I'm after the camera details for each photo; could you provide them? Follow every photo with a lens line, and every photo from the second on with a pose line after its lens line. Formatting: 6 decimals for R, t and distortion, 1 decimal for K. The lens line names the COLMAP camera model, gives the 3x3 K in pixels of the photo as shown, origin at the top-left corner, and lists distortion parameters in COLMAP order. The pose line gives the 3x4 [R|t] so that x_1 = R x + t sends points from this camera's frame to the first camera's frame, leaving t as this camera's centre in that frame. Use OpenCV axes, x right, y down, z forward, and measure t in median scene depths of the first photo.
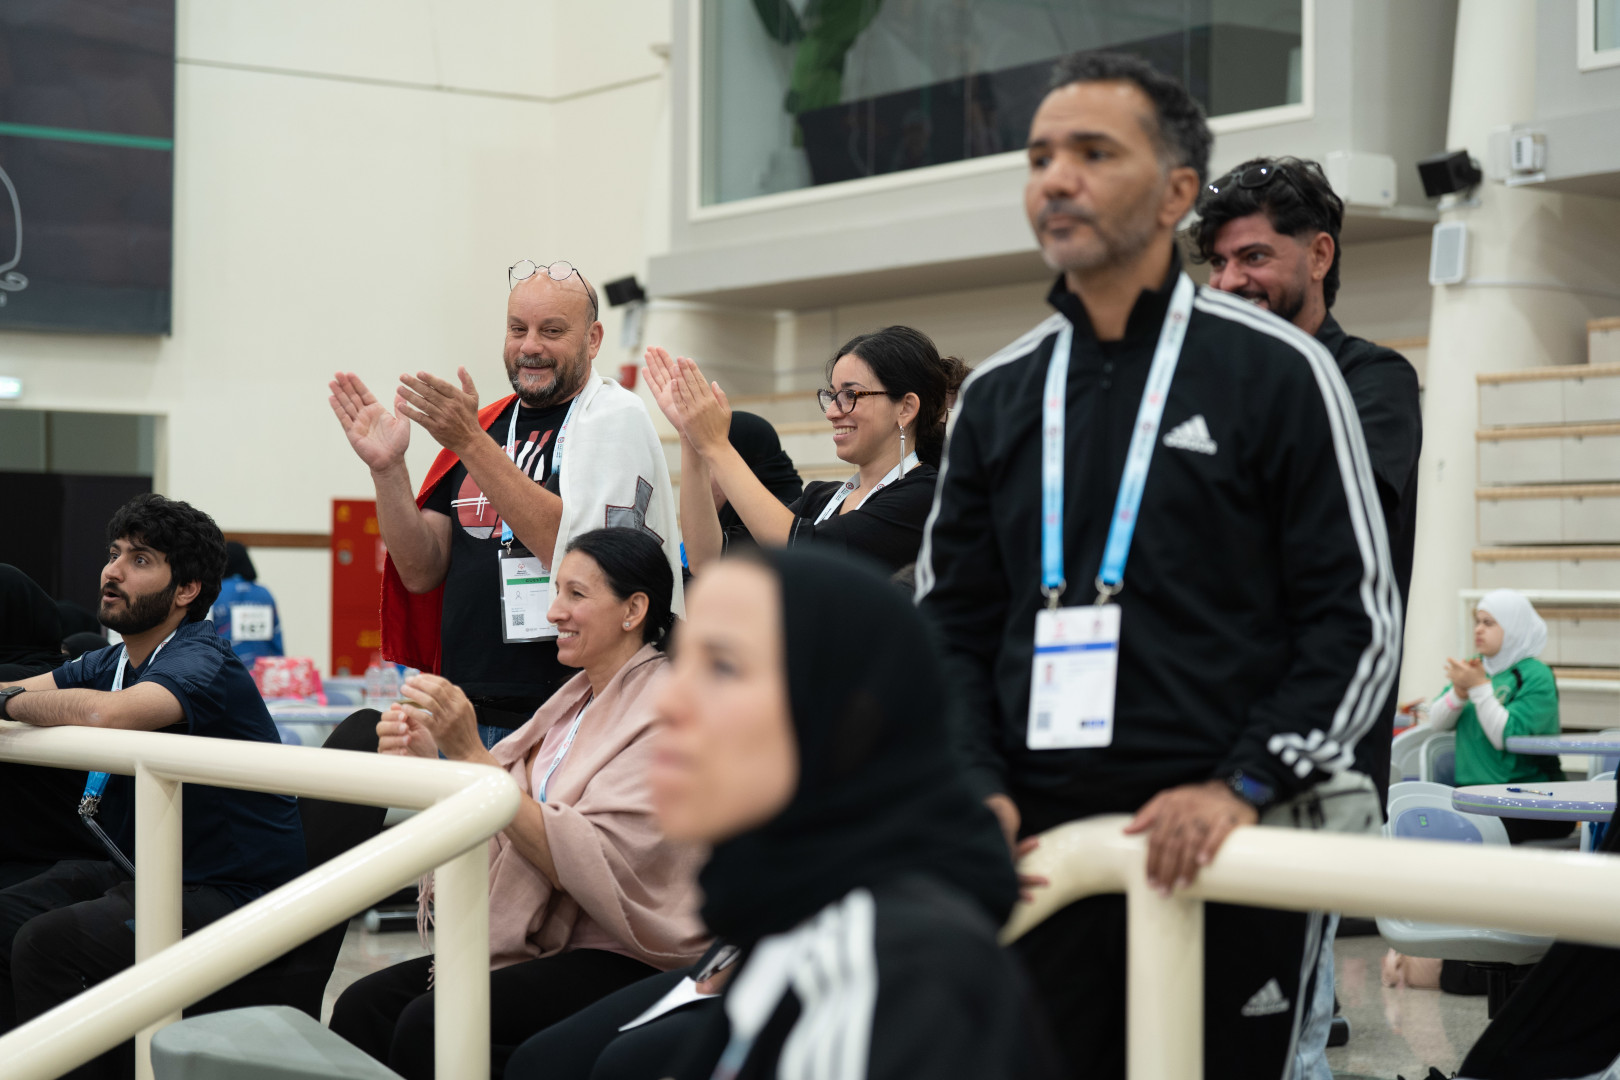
lens RADIAL K [[3143.8, 0, 810.0], [0, 3143.8, 540.0], [0, 0, 1]] dist [0.029946, -0.073699]
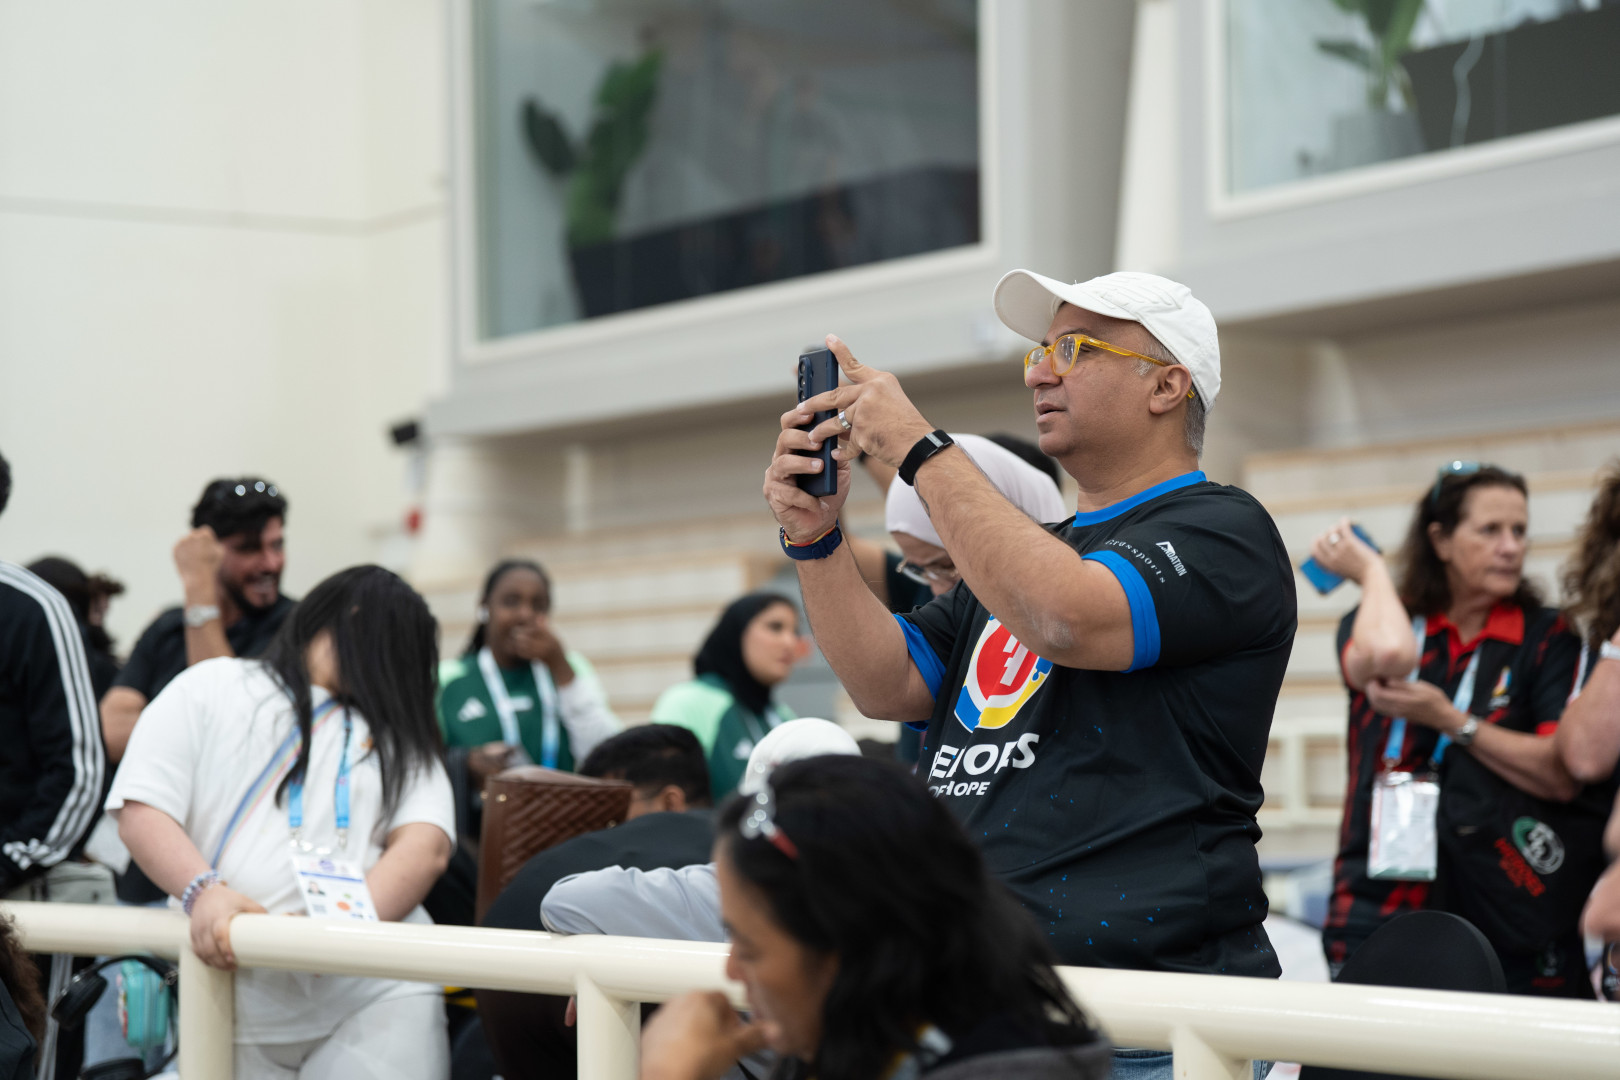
lens RADIAL K [[3909.2, 0, 810.0], [0, 3909.2, 540.0], [0, 0, 1]] dist [0.004472, 5.379405]
pose [[0.998229, -0.023395, -0.054696, 0.665648], [0.021599, 0.999216, -0.033192, -0.017244], [0.055429, 0.031952, 0.997951, -1.000052]]
